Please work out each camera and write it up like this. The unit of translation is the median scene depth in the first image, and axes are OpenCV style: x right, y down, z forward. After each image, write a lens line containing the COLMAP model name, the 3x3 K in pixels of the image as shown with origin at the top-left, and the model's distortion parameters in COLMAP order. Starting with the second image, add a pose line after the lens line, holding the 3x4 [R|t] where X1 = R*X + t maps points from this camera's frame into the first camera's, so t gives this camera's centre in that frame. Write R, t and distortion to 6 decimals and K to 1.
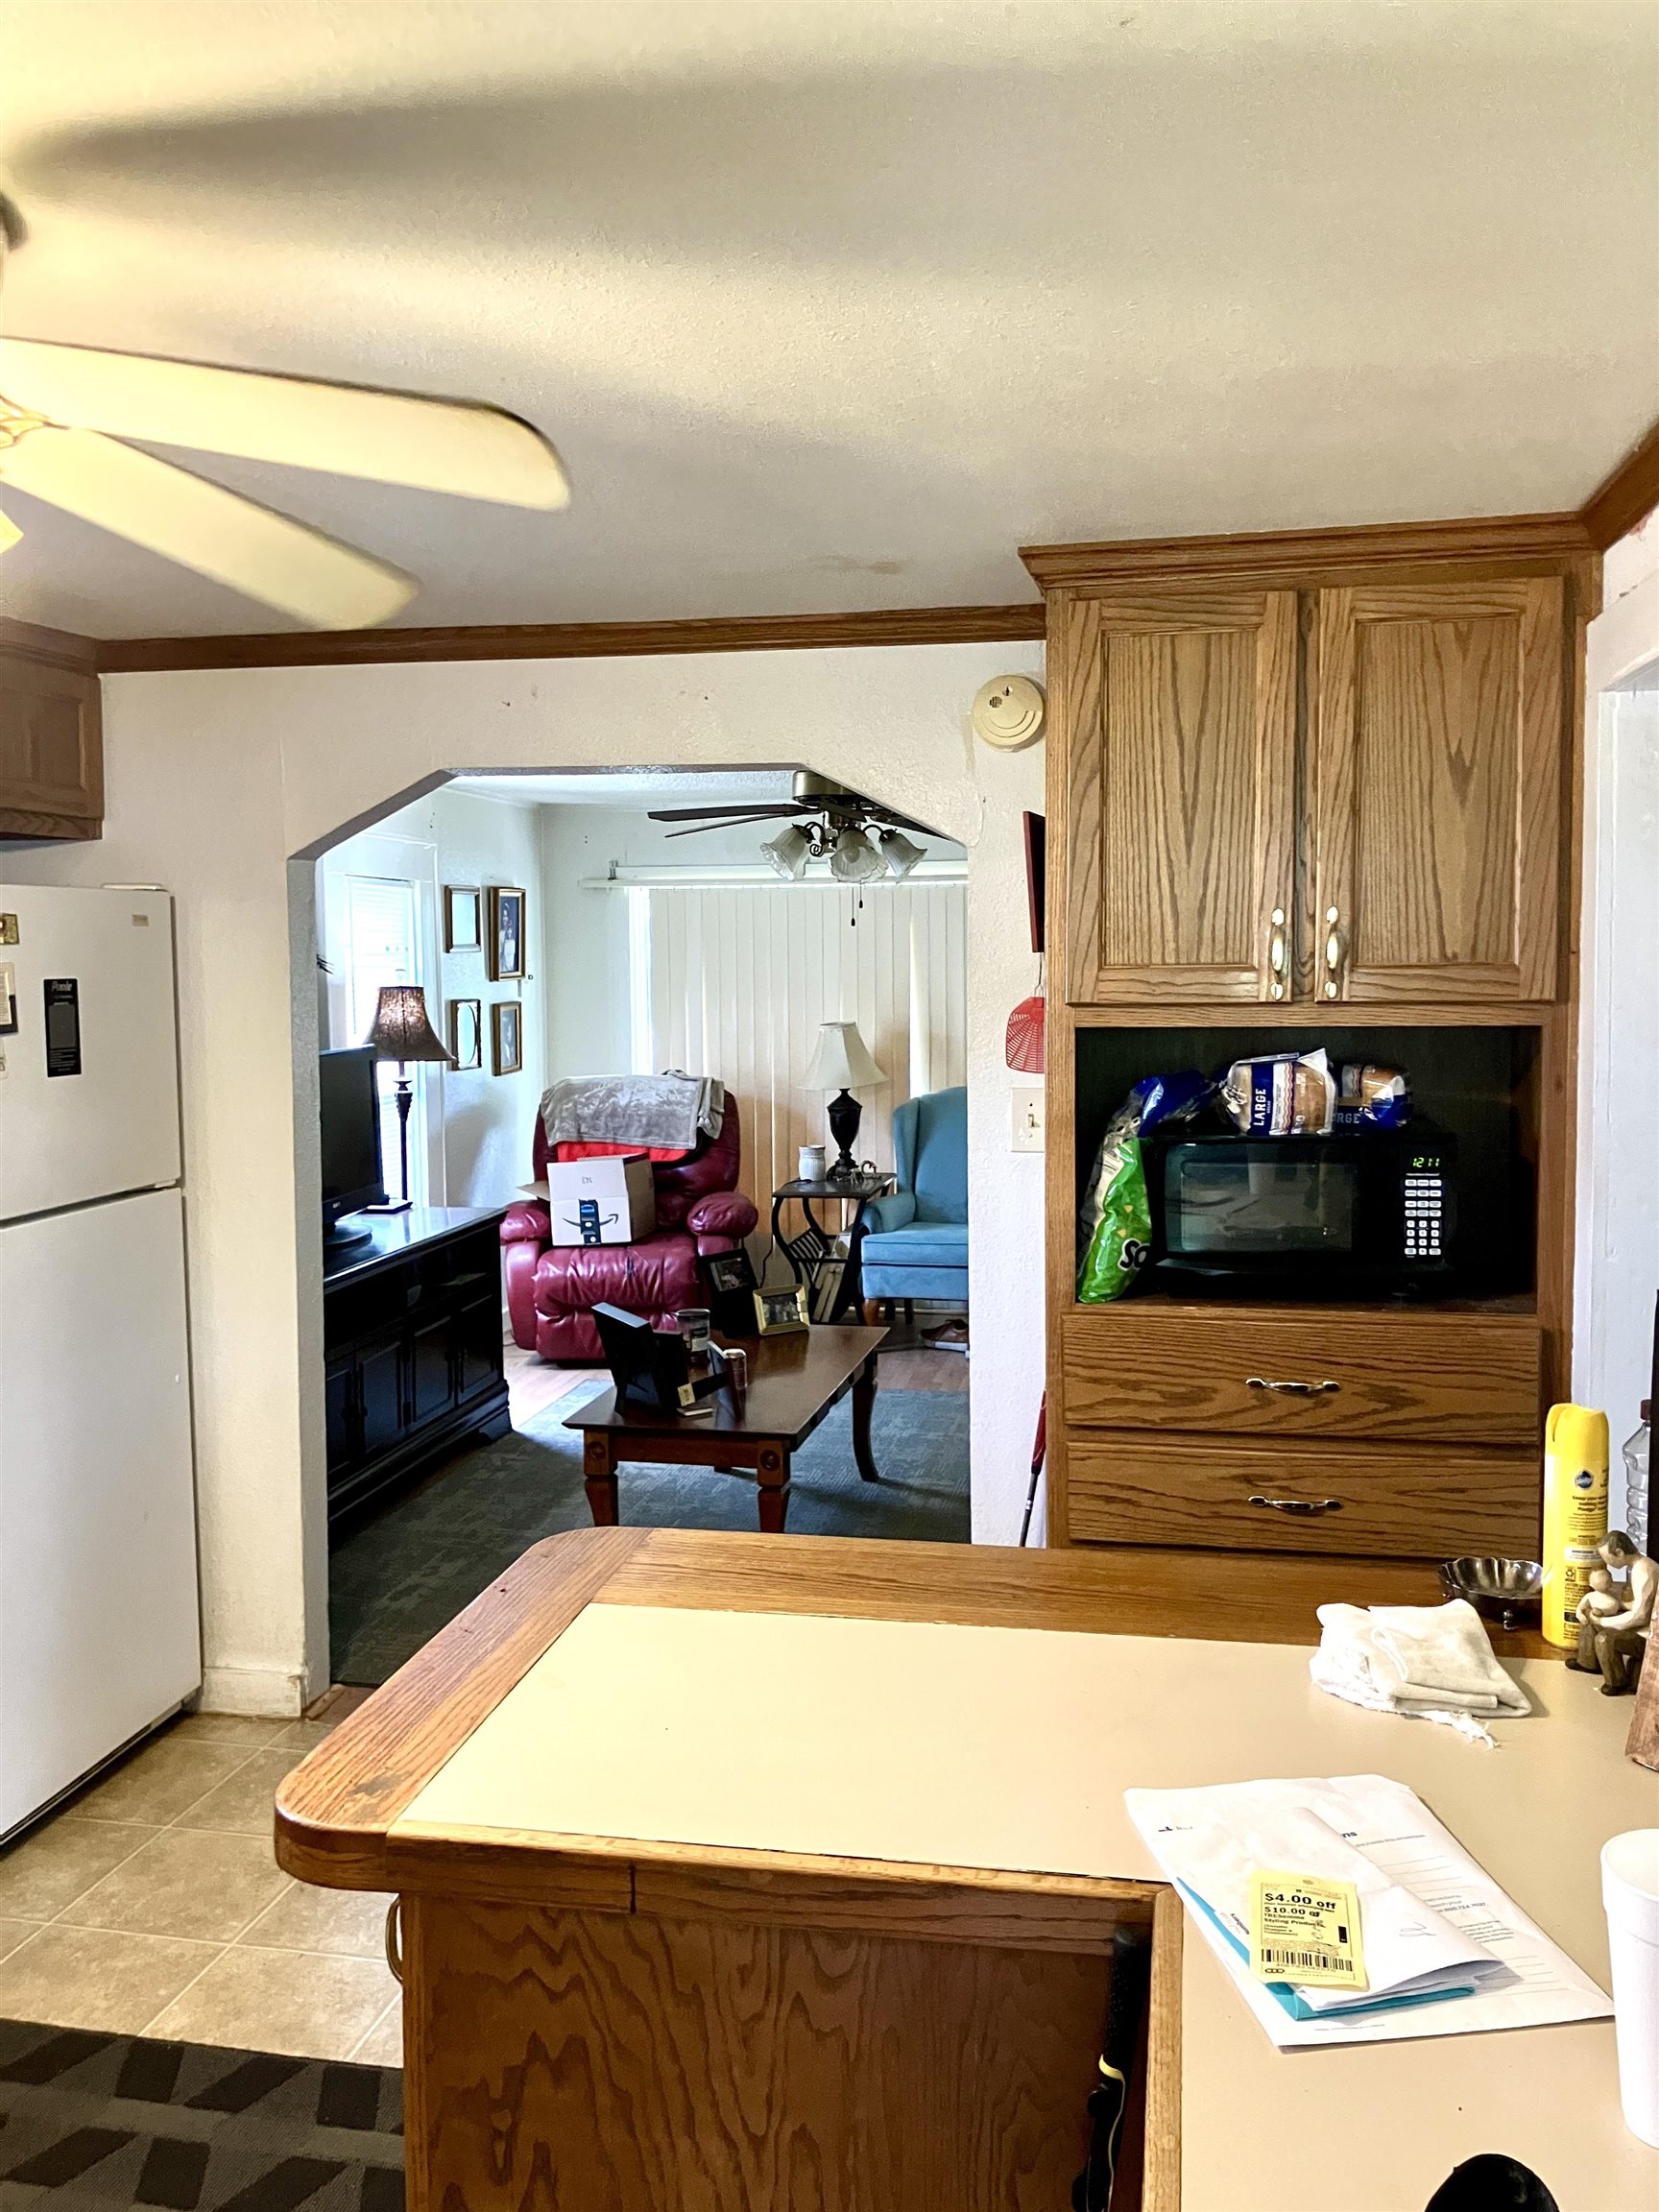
lens RADIAL K [[1829.5, 0, 829.5], [0, 1829.5, 1106.0], [0, 0, 1]] dist [0.003488, 0.010014]
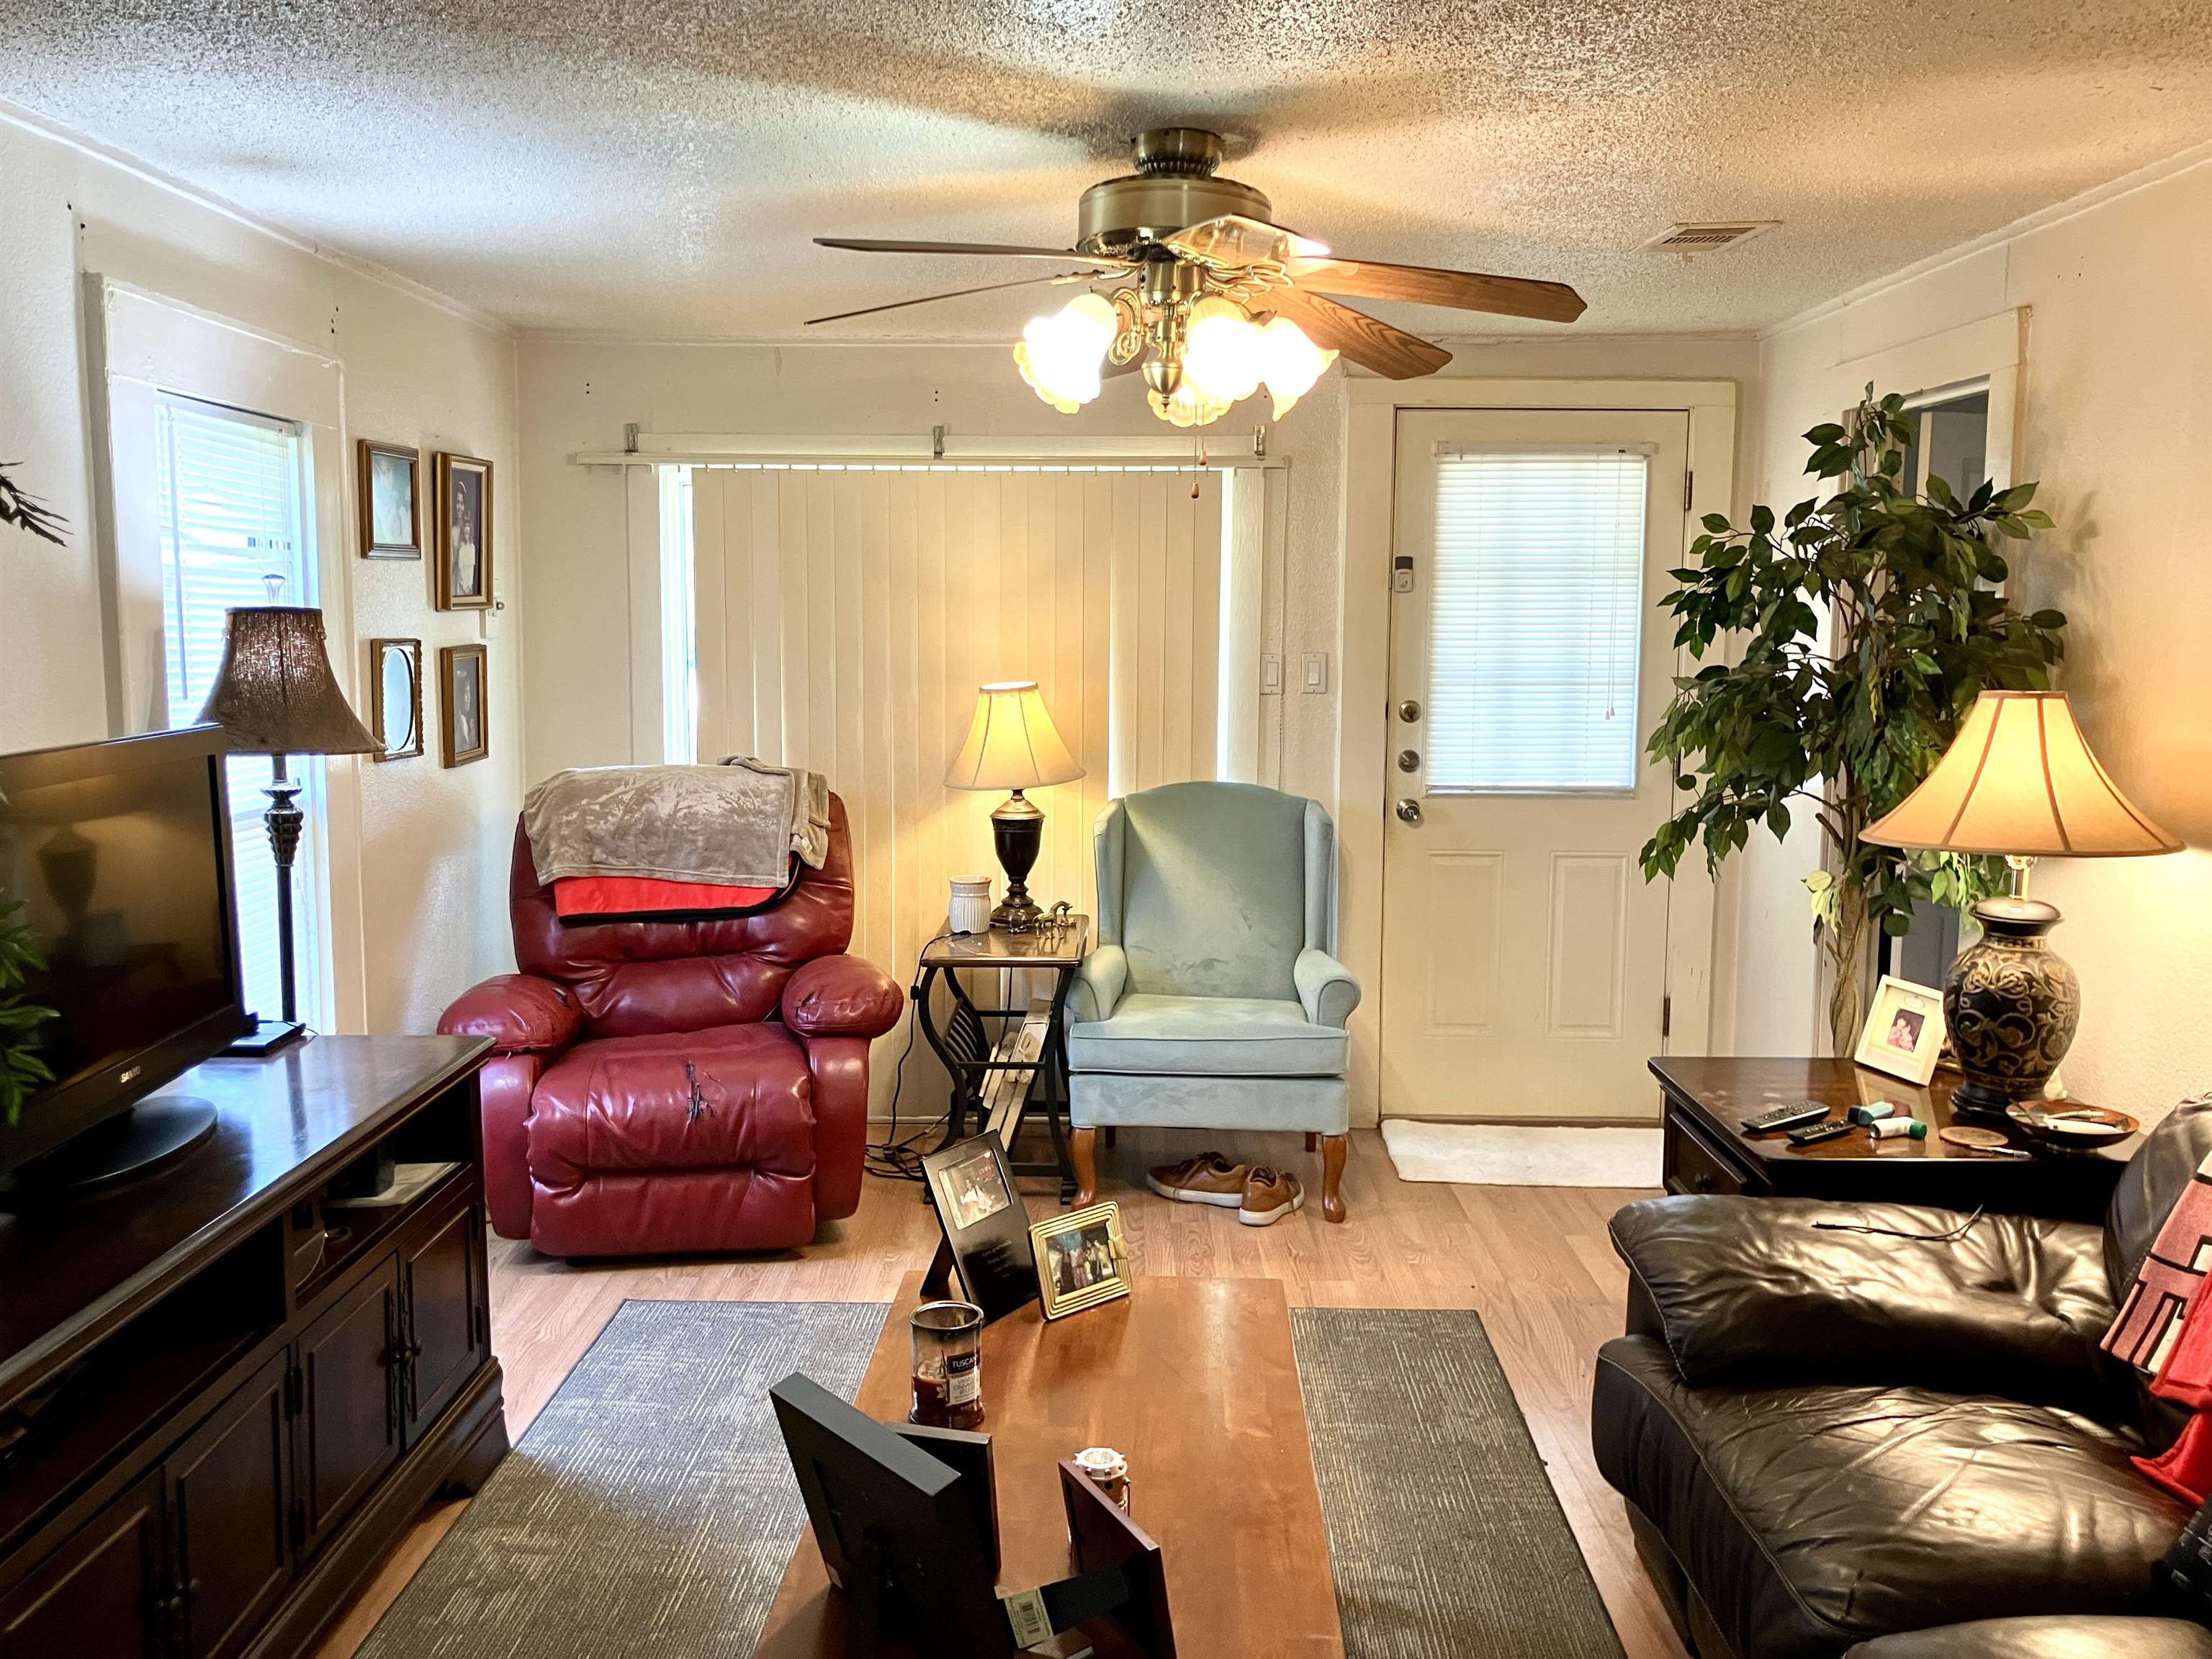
lens RADIAL K [[1951.5, 0, 1106.0], [0, 1951.5, 829.5], [0, 0, 1]] dist [-0.016424, -0.003872]
pose [[0.986110, -0.005958, 0.165987, -0.076005], [0.000950, 0.999542, 0.030235, -0.015552], [-0.166091, -0.029658, 0.985664, 0.336361]]
